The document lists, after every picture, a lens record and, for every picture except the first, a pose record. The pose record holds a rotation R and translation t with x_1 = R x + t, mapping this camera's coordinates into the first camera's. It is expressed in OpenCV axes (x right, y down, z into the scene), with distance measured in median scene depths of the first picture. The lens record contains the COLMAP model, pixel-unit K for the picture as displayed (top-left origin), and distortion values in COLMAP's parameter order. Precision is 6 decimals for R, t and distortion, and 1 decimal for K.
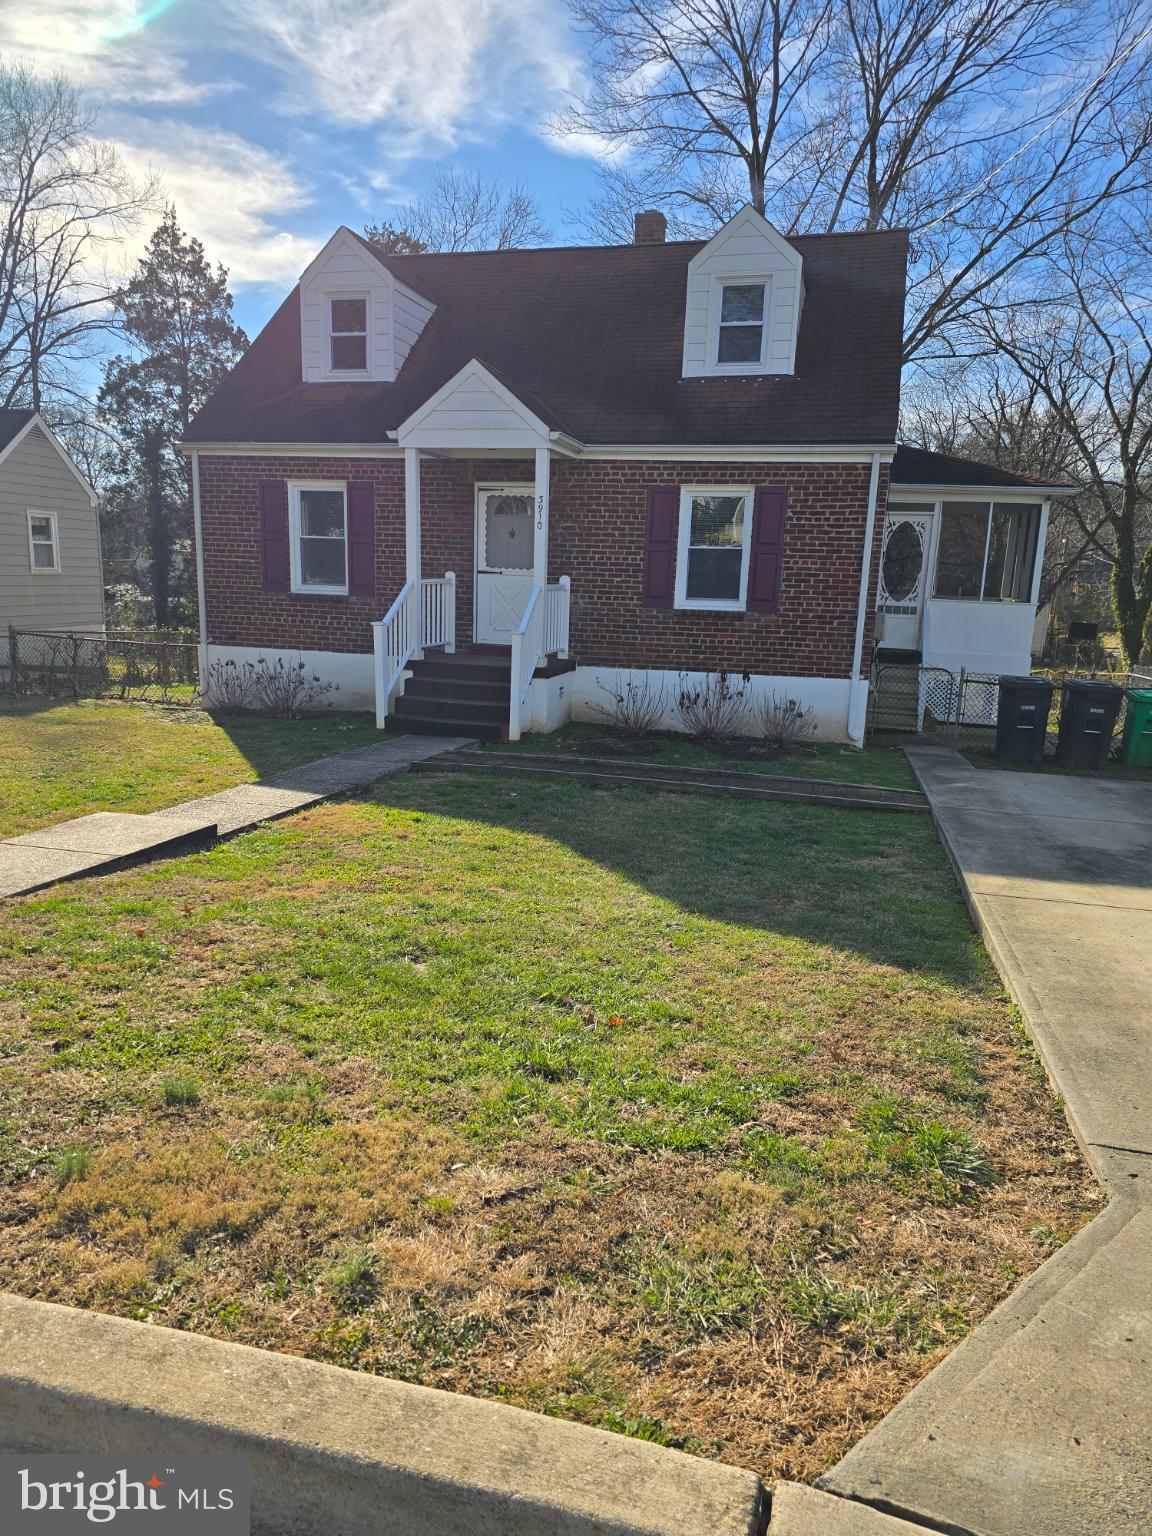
lens RADIAL K [[1020.4, 0, 576.0], [0, 1020.4, 768.0], [0, 0, 1]] dist [0.075748, -0.059903]
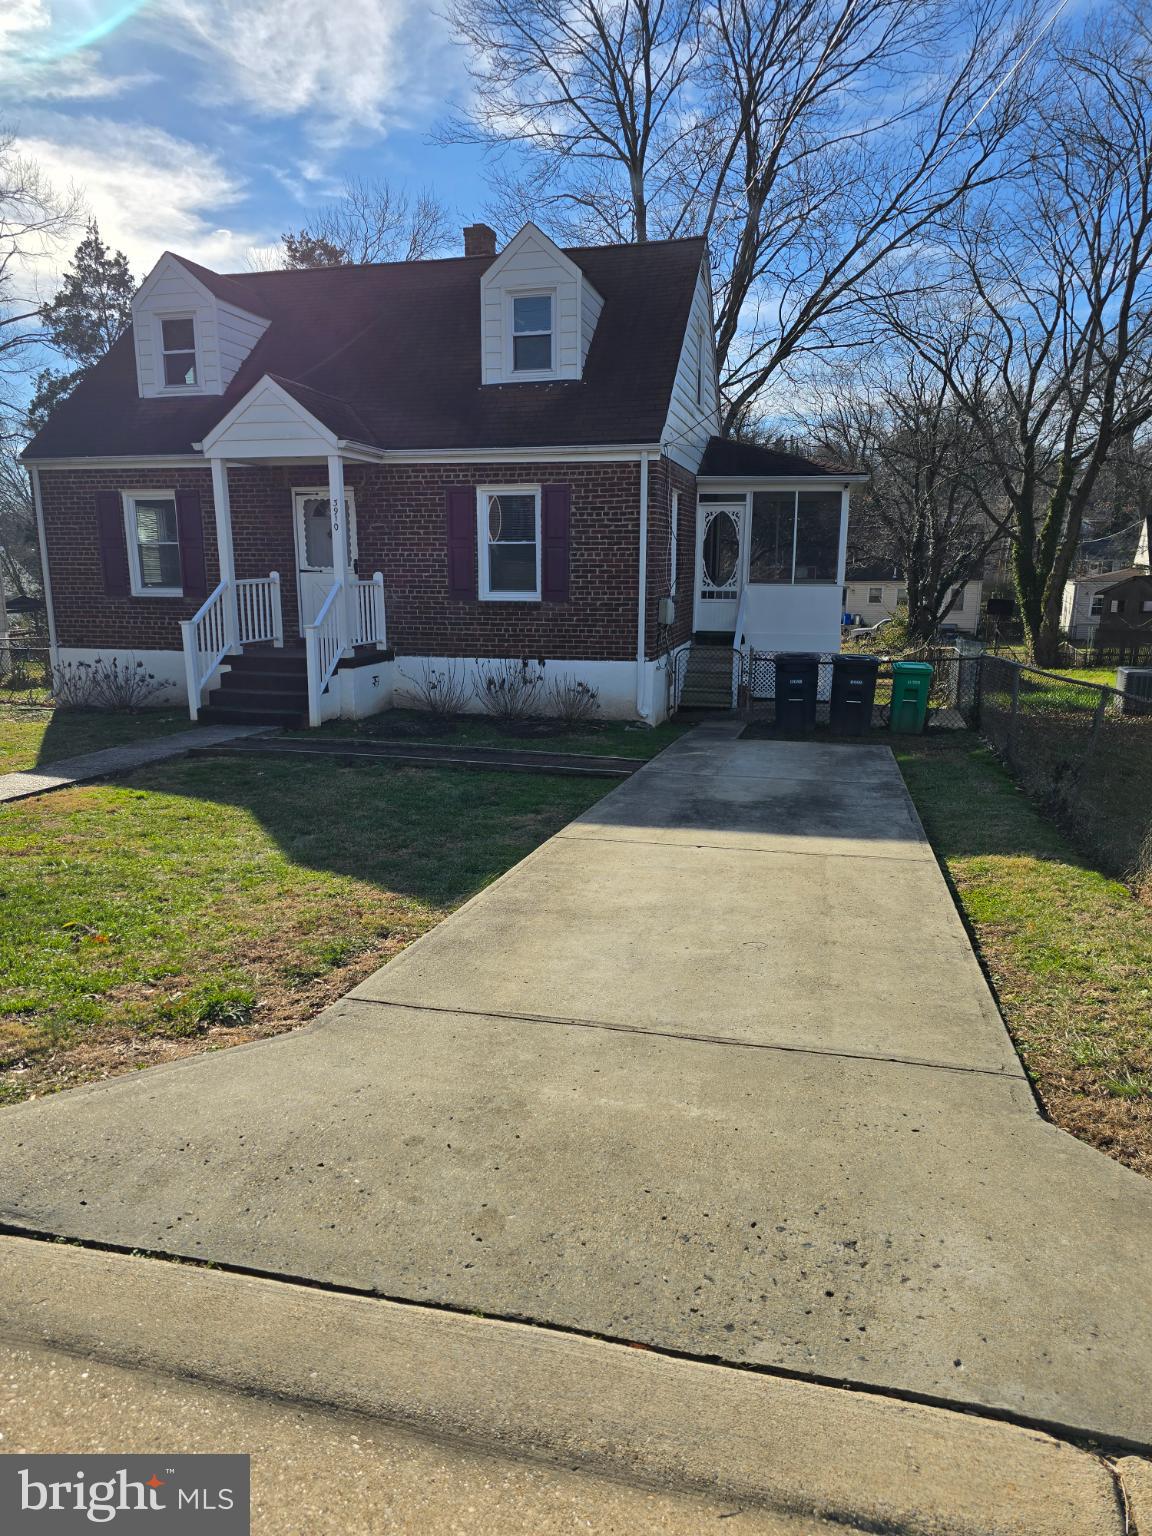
lens RADIAL K [[1033.6, 0, 599.2], [0, 1033.6, 764.8], [0, 0, 1]] dist [0.077784, -0.065361]
pose [[0.999444, -0.033305, -0.001581, 0.220250], [0.033310, 0.999441, 0.002720, 0.018323], [0.001489, -0.002771, 0.999995, -0.089792]]
